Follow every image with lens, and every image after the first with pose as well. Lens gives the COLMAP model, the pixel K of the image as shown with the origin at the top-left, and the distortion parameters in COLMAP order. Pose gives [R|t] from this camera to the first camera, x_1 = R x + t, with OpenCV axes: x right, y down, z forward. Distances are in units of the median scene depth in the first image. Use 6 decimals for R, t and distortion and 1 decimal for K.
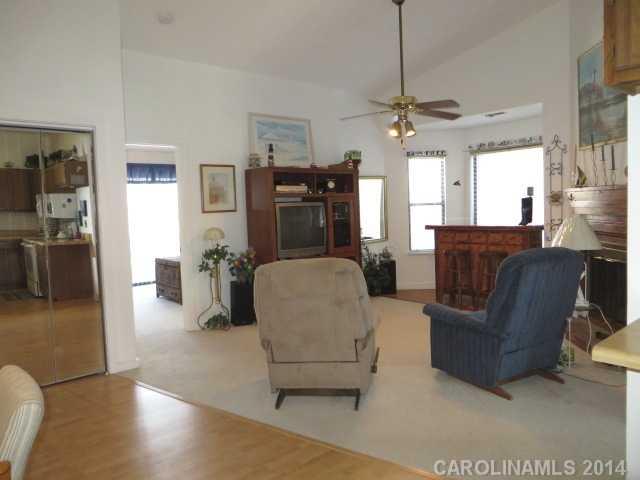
lens RADIAL K [[504.1, 0, 320.0], [0, 504.1, 240.0], [0, 0, 1]] dist [0.004864, 0.002535]
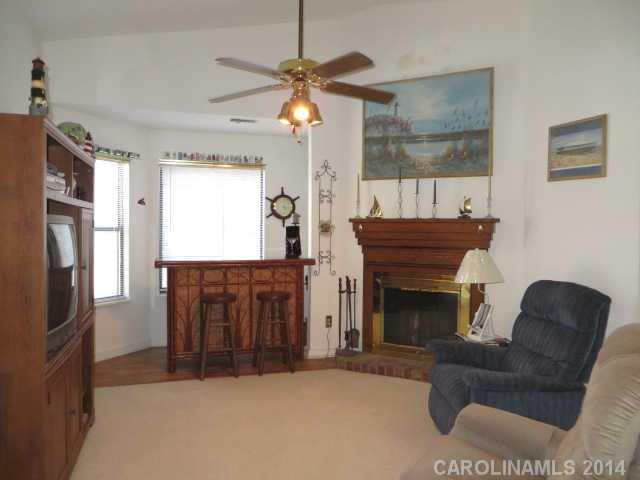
lens RADIAL K [[504.1, 0, 320.0], [0, 504.1, 240.0], [0, 0, 1]] dist [0.004864, 0.002535]
pose [[0.382975, 0.022003, 0.923497, -0.376140], [0.043443, 0.998181, -0.041798, -0.023480], [-0.922737, 0.056127, 0.381323, 0.656277]]
